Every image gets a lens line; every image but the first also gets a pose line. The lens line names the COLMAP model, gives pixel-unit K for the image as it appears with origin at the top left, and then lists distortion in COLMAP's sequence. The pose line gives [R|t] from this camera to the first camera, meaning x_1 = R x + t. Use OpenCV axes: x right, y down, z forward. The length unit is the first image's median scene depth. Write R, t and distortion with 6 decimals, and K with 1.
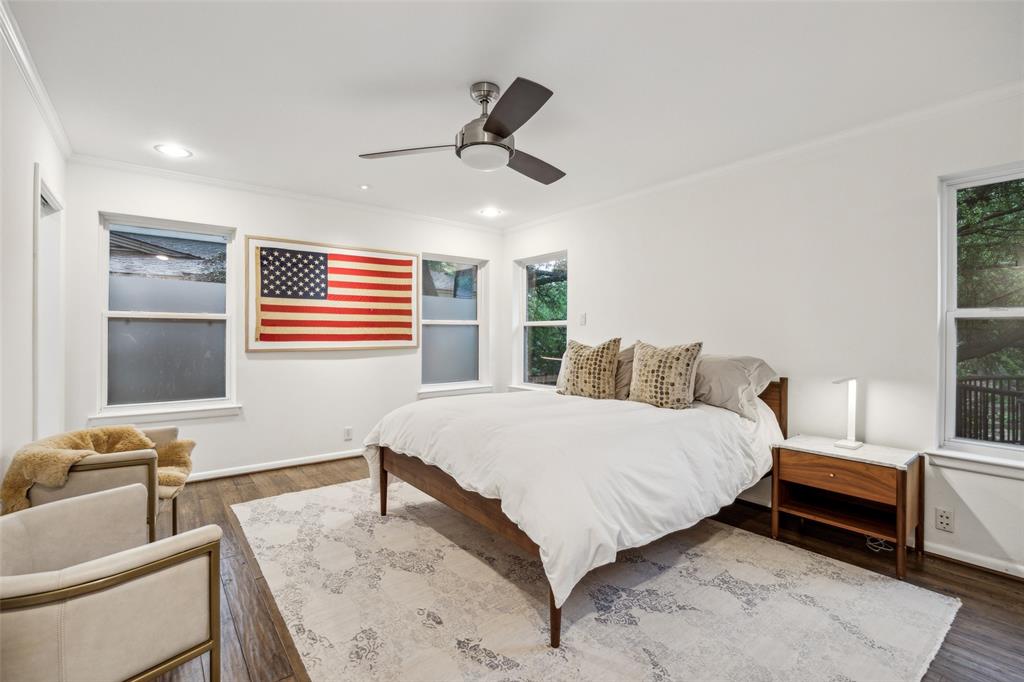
lens RADIAL K [[458.3, 0, 507.6], [0, 458.3, 326.9], [0, 0, 1]] dist [-0.013061, -0.000546]
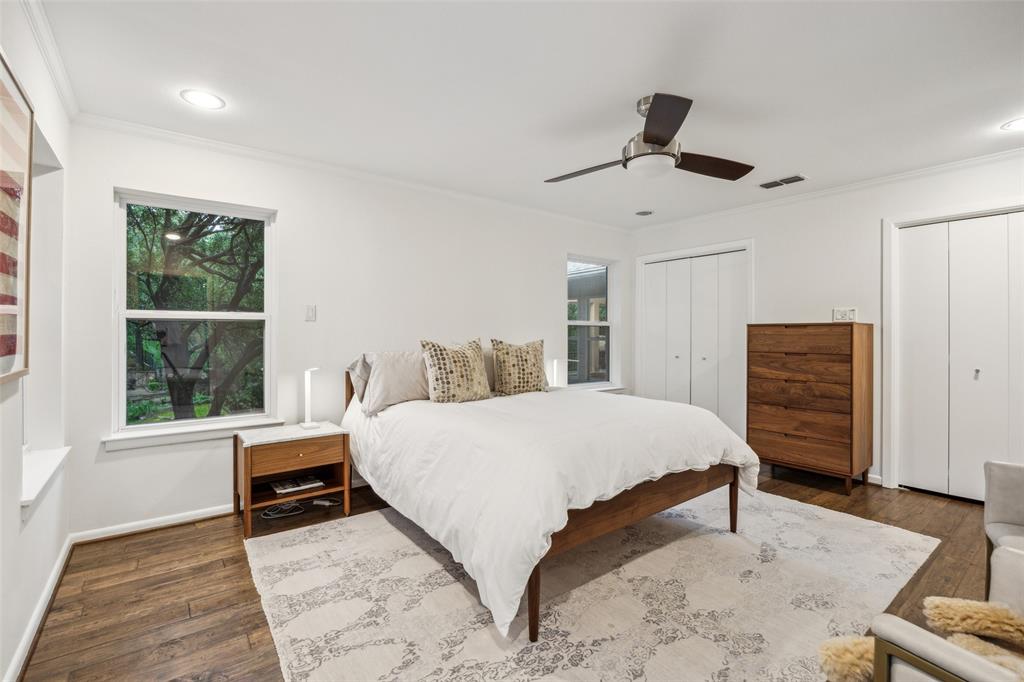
lens RADIAL K [[458.3, 0, 507.6], [0, 458.3, 326.9], [0, 0, 1]] dist [-0.013061, -0.000546]
pose [[0.008997, 0.015956, 0.999832, -0.883522], [-0.017257, 0.999726, -0.015799, 0.020060], [-0.999811, -0.017112, 0.009270, 1.058247]]
